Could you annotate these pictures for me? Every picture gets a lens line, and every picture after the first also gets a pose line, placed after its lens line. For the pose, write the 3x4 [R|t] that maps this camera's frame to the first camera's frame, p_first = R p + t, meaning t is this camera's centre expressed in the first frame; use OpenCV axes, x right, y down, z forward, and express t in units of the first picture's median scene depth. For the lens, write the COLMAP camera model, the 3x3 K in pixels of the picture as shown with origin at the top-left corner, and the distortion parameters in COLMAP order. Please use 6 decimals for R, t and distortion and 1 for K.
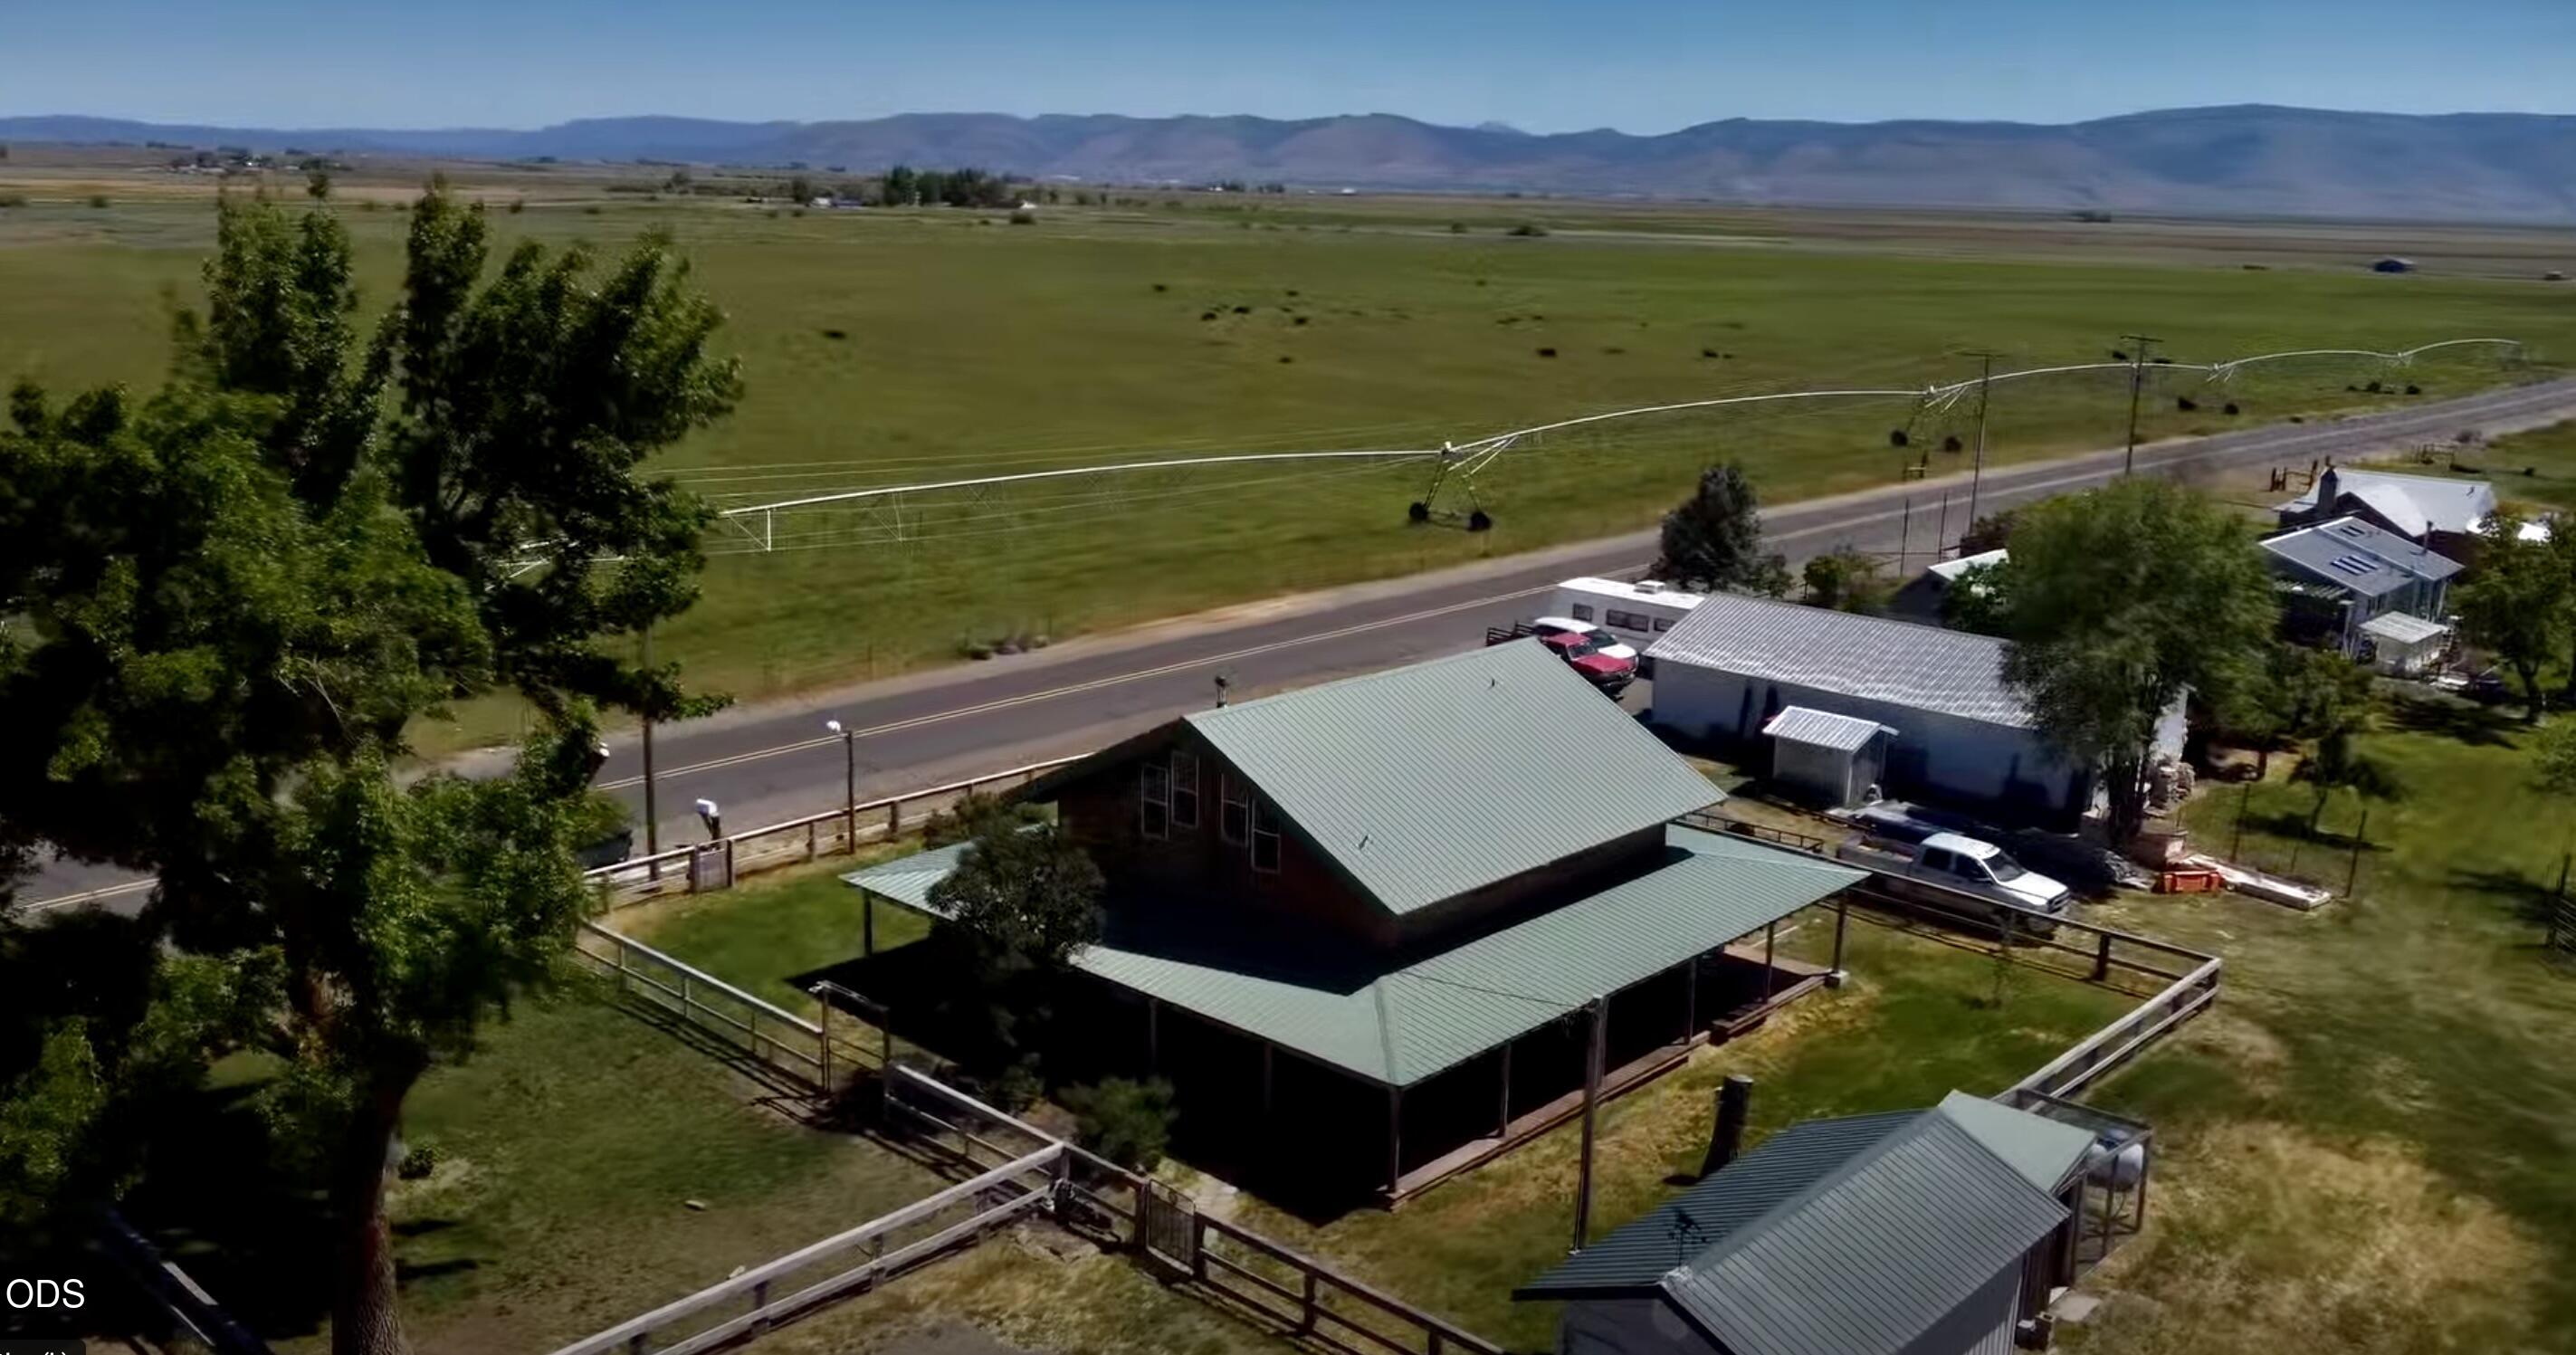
lens RADIAL K [[2172.7, 0, 1288.0], [0, 2172.7, 677.5], [0, 0, 1]] dist [0.003495, 0.003104]
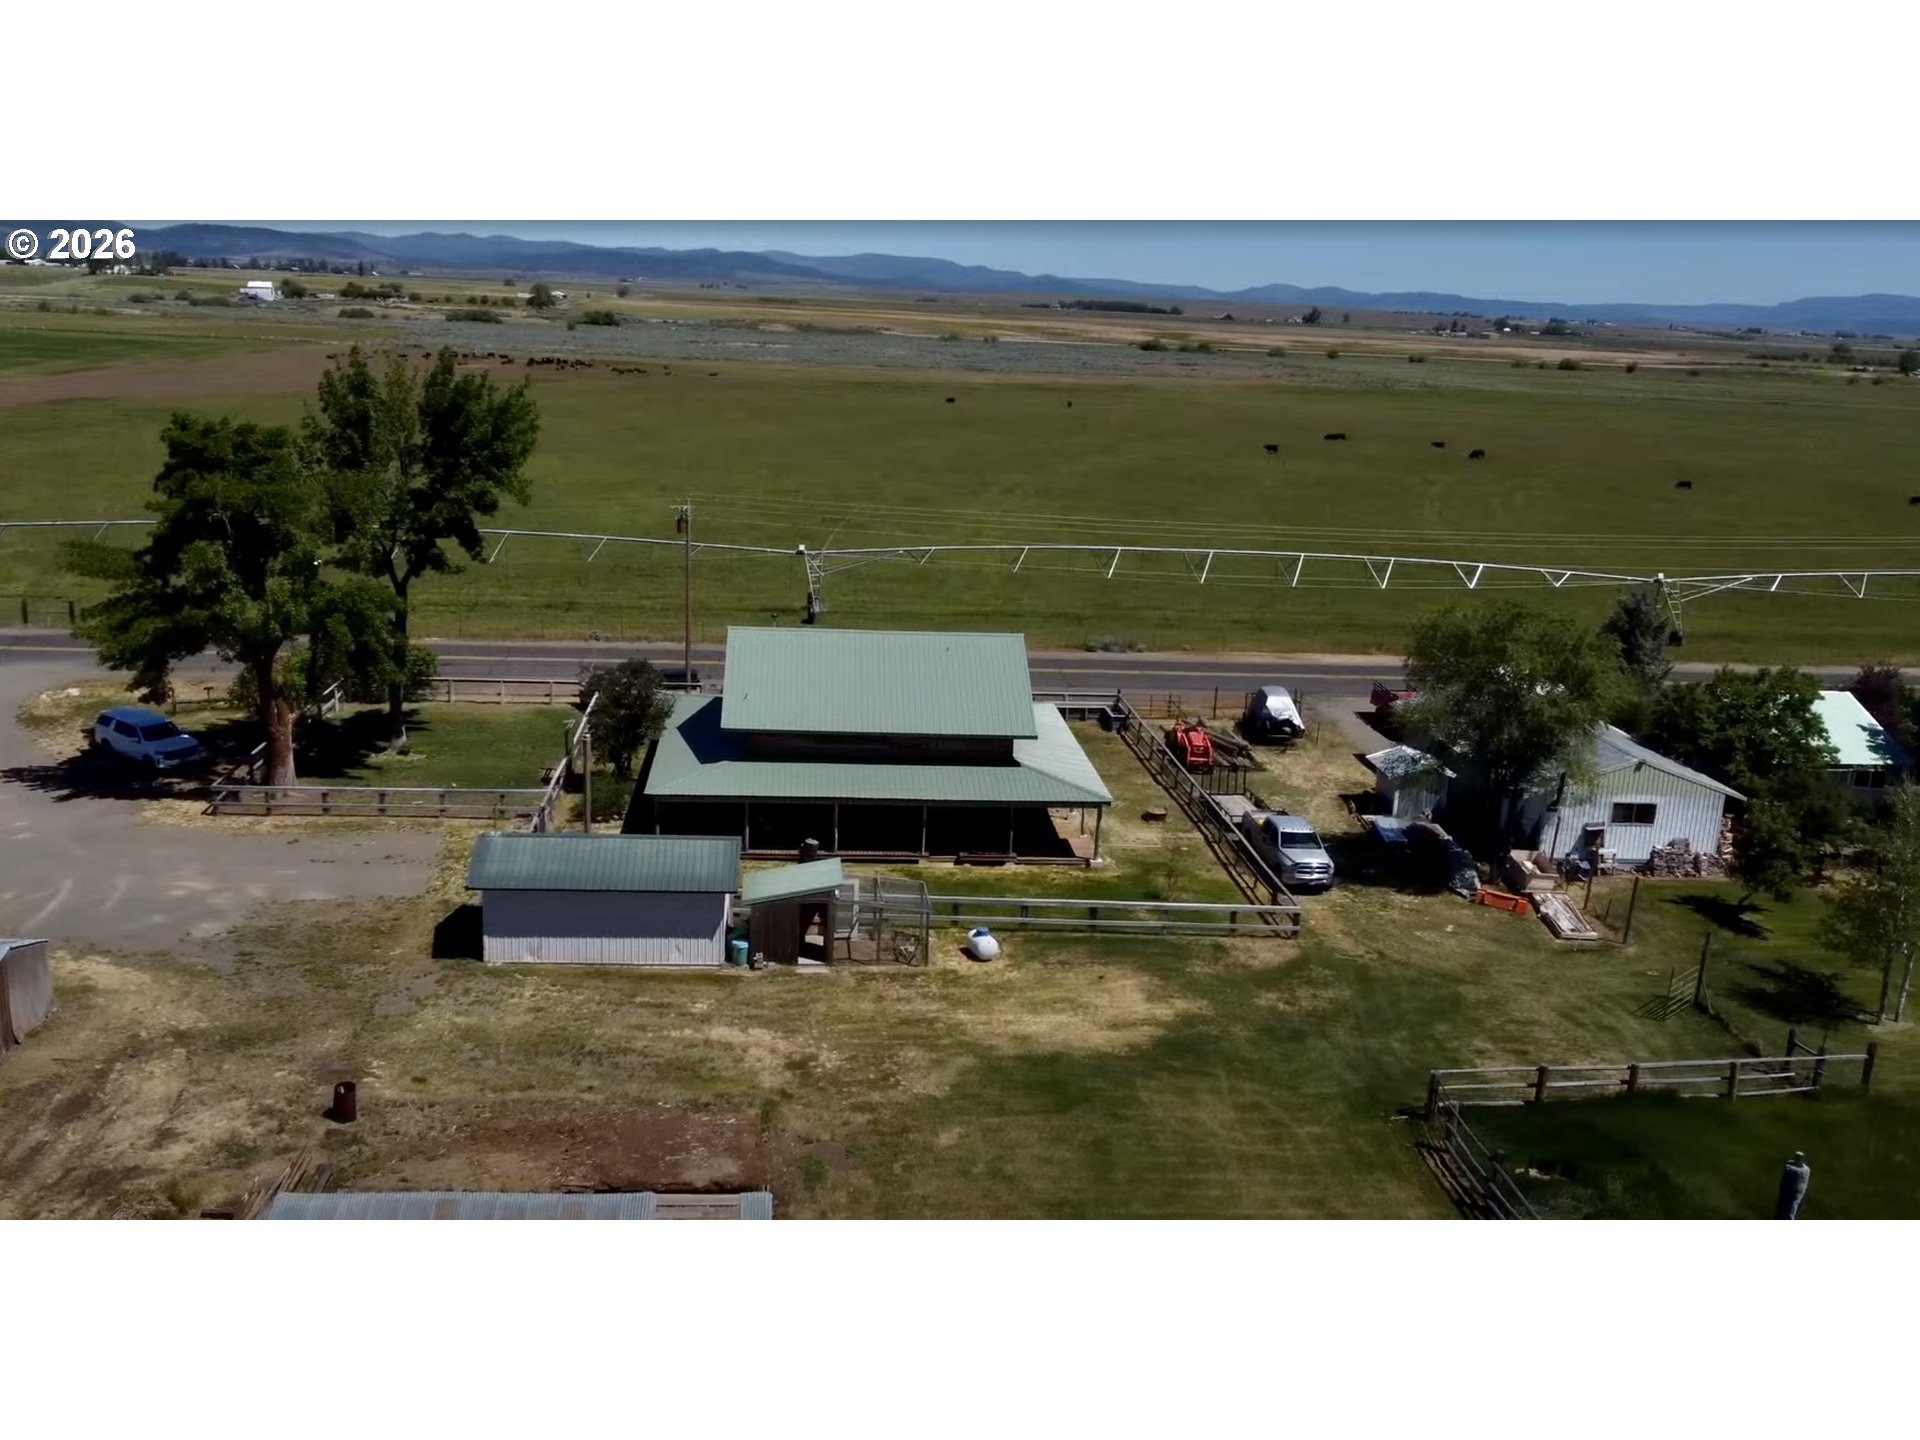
lens RADIAL K [[1629.4, 0, 960.0], [0, 1629.4, 720.0], [0, 0, 1]] dist [0.078232, 0.000805]
pose [[0.746347, 0.171308, -0.643133, 1.069963], [-0.171867, 0.983140, 0.062424, -0.032793], [0.642983, 0.063944, 0.763206, -0.027912]]
